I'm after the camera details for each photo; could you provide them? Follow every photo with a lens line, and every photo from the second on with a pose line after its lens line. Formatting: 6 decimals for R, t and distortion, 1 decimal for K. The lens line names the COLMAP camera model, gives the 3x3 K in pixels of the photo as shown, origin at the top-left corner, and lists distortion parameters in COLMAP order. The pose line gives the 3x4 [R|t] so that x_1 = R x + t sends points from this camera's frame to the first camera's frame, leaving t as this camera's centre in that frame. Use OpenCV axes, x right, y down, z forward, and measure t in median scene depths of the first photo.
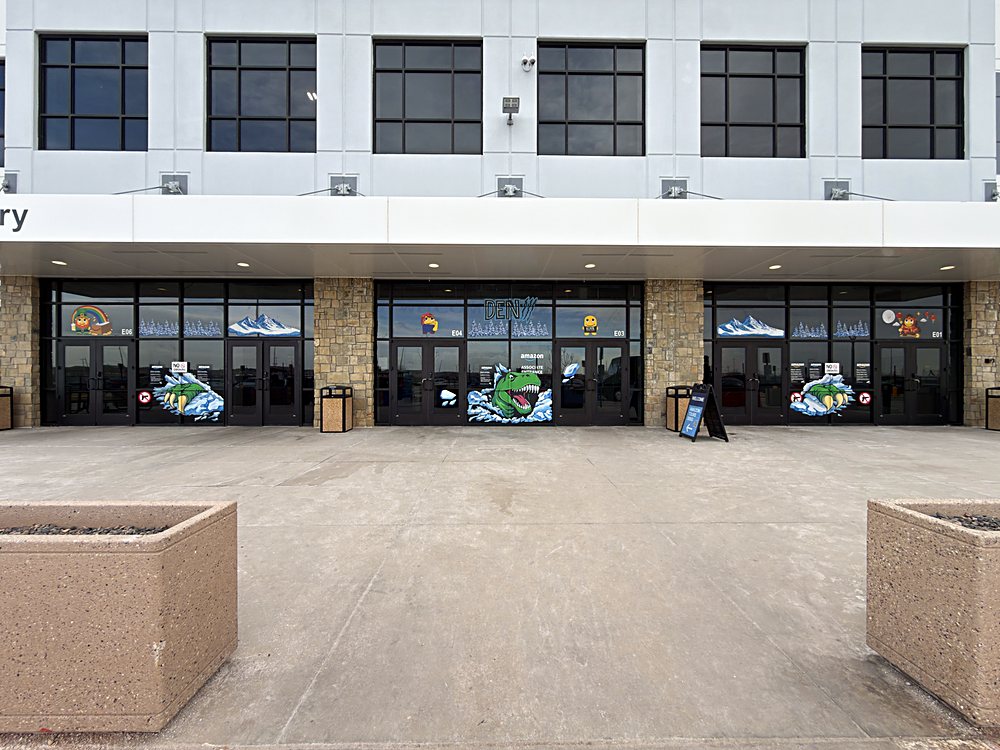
lens RADIAL K [[696.8, 0, 512.1], [0, 696.8, 370.0], [0, 0, 1]] dist [0.045891, -0.044903]
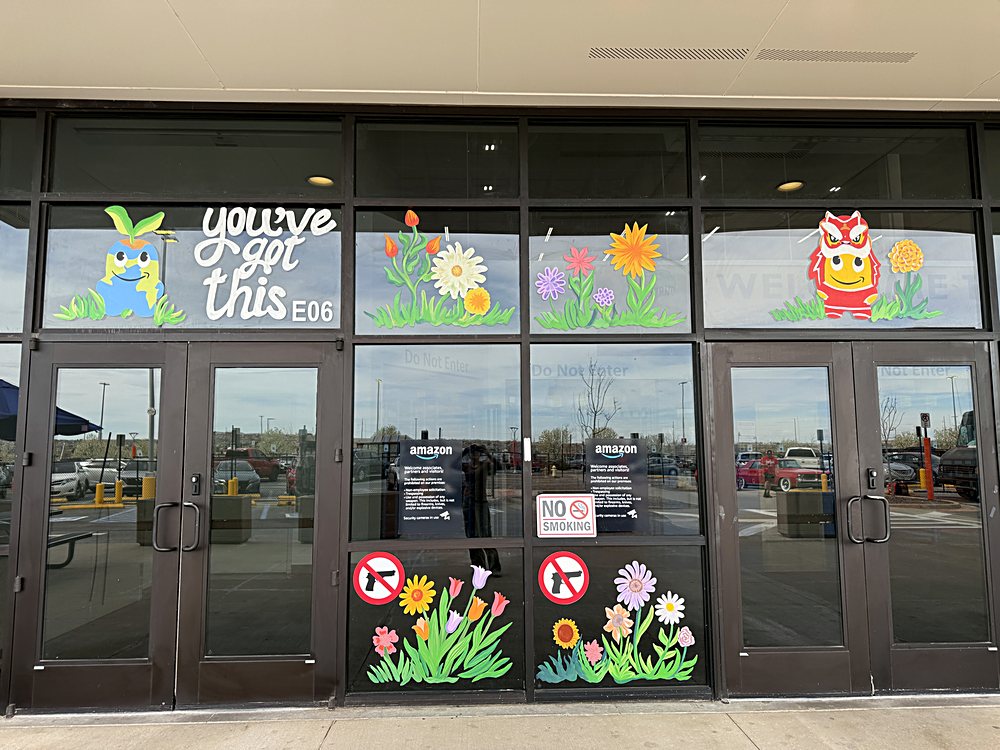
lens RADIAL K [[696.8, 0, 501.3], [0, 696.8, 370.0], [0, 0, 1]] dist [0.045891, -0.044903]
pose [[0.999651, -0.005632, 0.025813, -0.018256], [0.008057, 0.995463, -0.094804, -0.008333], [-0.025162, 0.094978, 0.995161, 0.751933]]
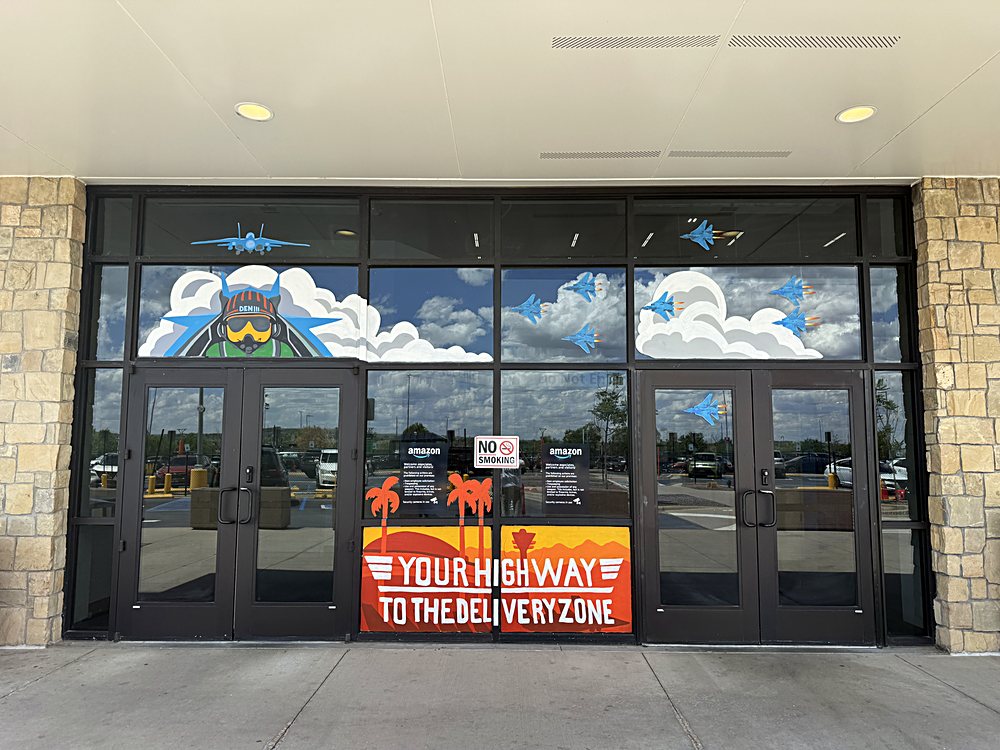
lens RADIAL K [[706.8, 0, 505.3], [0, 706.8, 373.6], [0, 0, 1]] dist [0.036291, -0.035314]
pose [[0.999700, -0.000070, -0.024482, 0.008722], [-0.002007, 0.996397, -0.084792, -0.011767], [0.024399, 0.084816, 0.996098, 0.671690]]
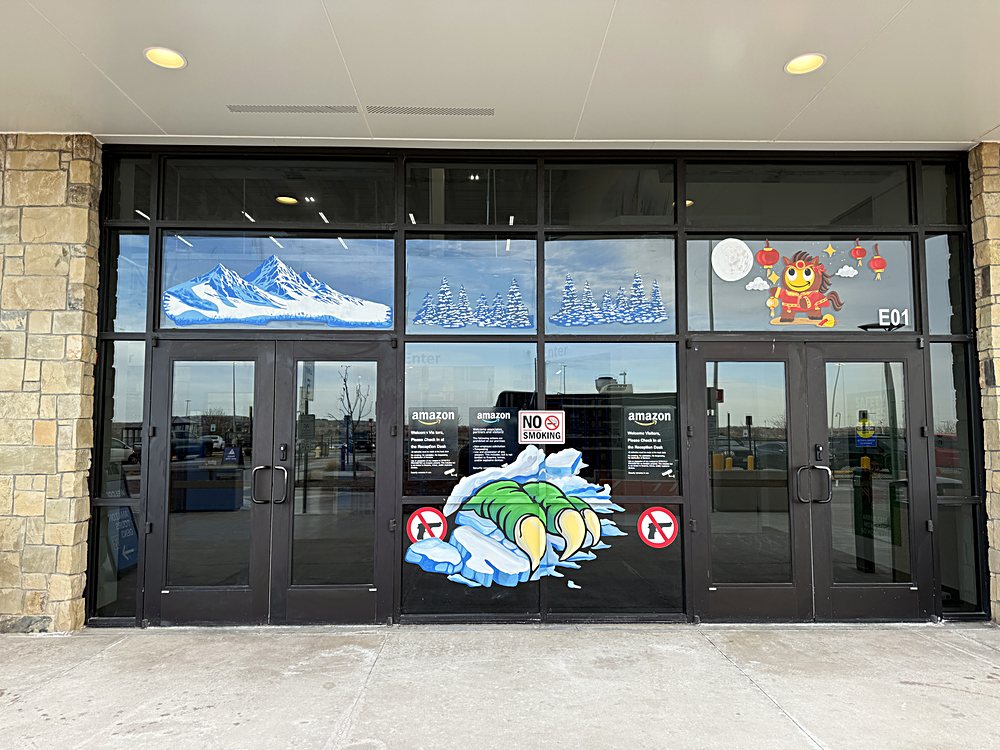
lens RADIAL K [[696.8, 0, 498.9], [0, 696.8, 377.3], [0, 0, 1]] dist [0.045891, -0.044903]
pose [[0.999979, -0.000740, 0.006513, -0.024054], [0.001133, 0.998170, -0.060465, -0.006918], [-0.006456, 0.060471, 0.998149, 0.689535]]
